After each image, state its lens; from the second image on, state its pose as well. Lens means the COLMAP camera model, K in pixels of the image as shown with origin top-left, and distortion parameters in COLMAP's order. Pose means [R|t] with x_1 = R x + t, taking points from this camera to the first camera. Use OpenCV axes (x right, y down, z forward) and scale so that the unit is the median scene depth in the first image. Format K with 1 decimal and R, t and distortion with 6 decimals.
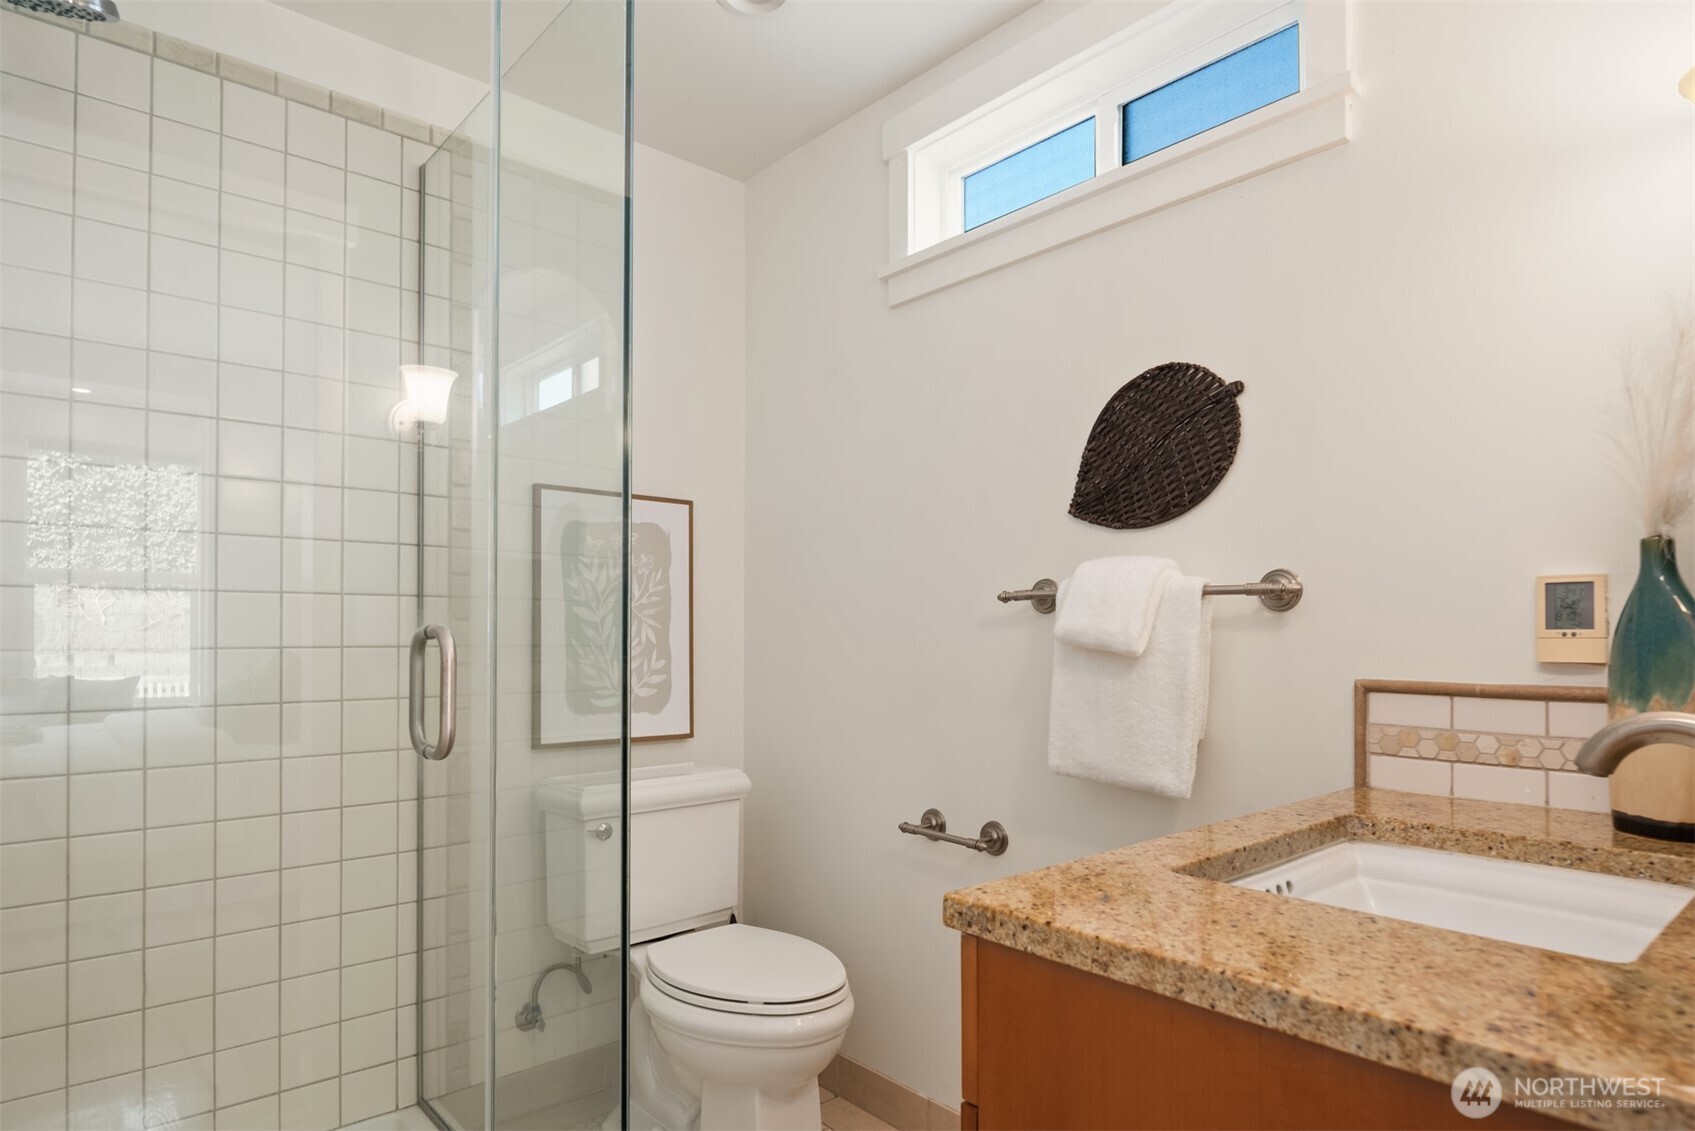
lens RADIAL K [[935.7, 0, 826.4], [0, 935.7, 609.0], [0, 0, 1]] dist [-0.000129, -0.002005]
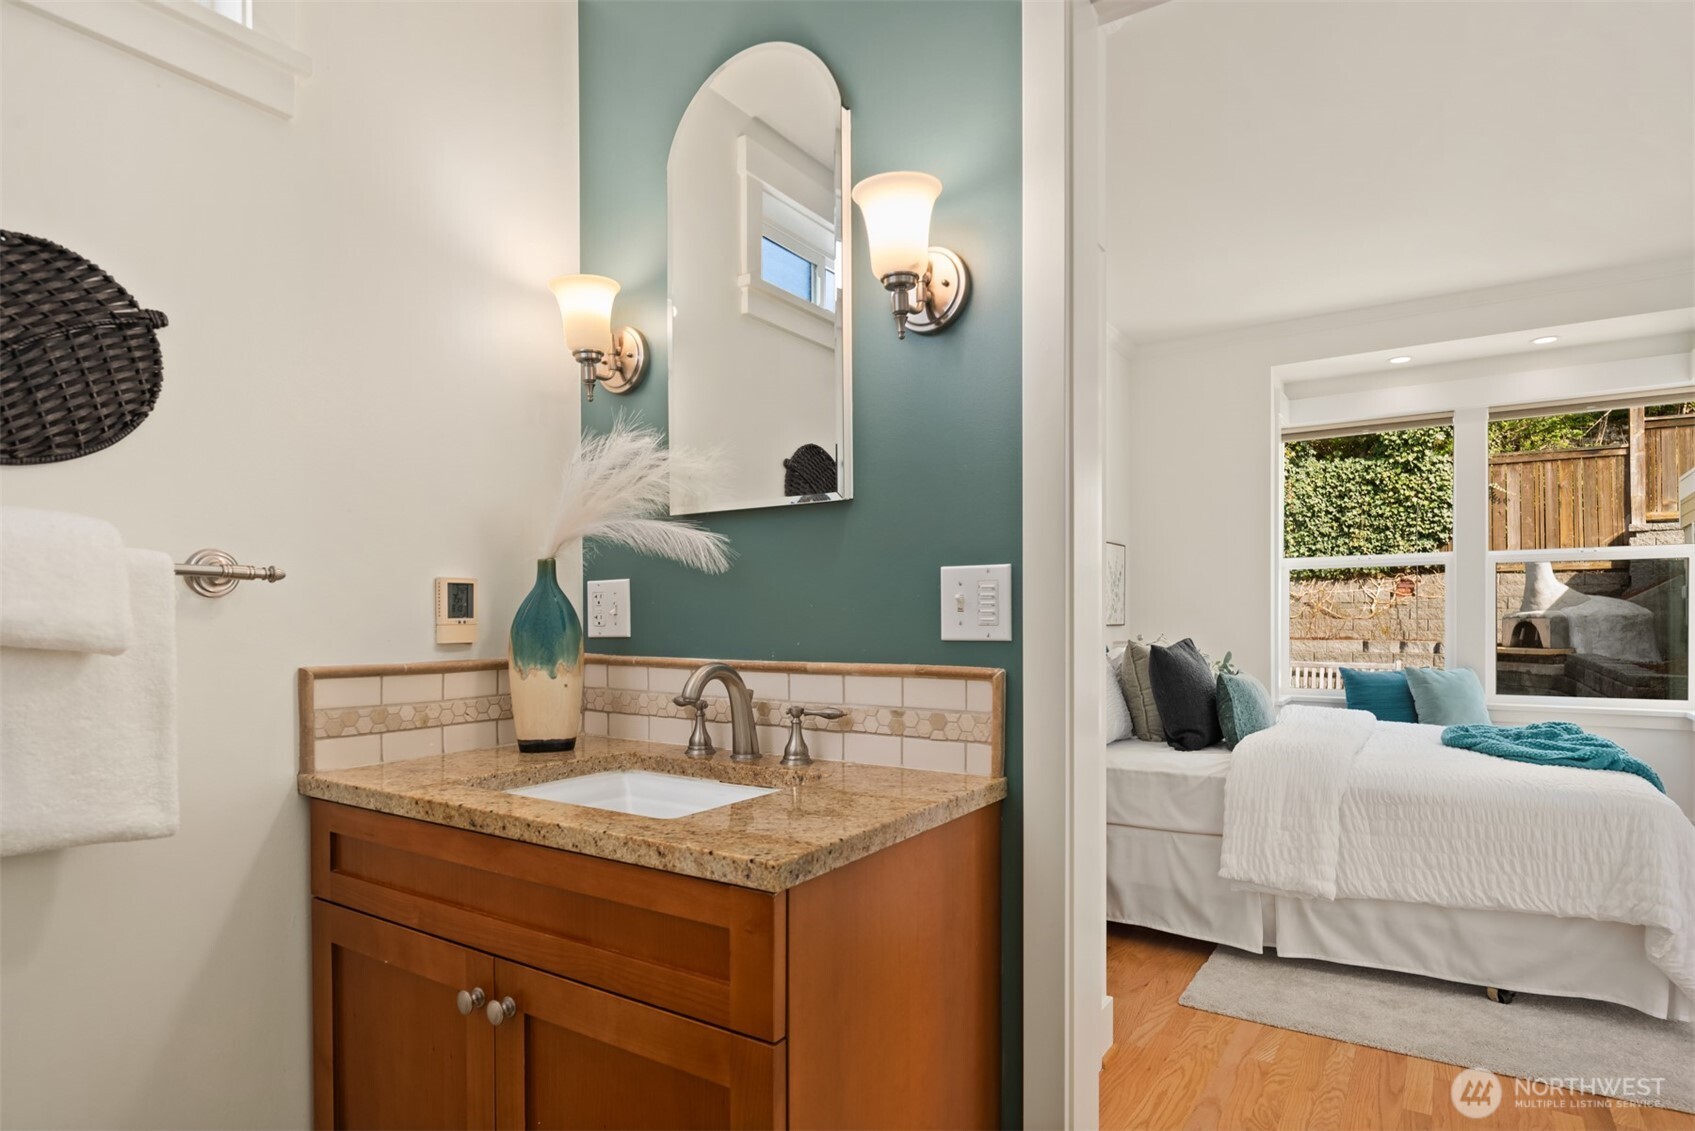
lens RADIAL K [[935.7, 0, 826.4], [0, 935.7, 609.0], [0, 0, 1]] dist [-0.000129, -0.002005]
pose [[-0.268848, 0.007417, 0.963154, -0.608427], [-0.024463, 0.999595, -0.014526, 0.014187], [-0.962872, -0.027467, -0.268557, 0.803359]]
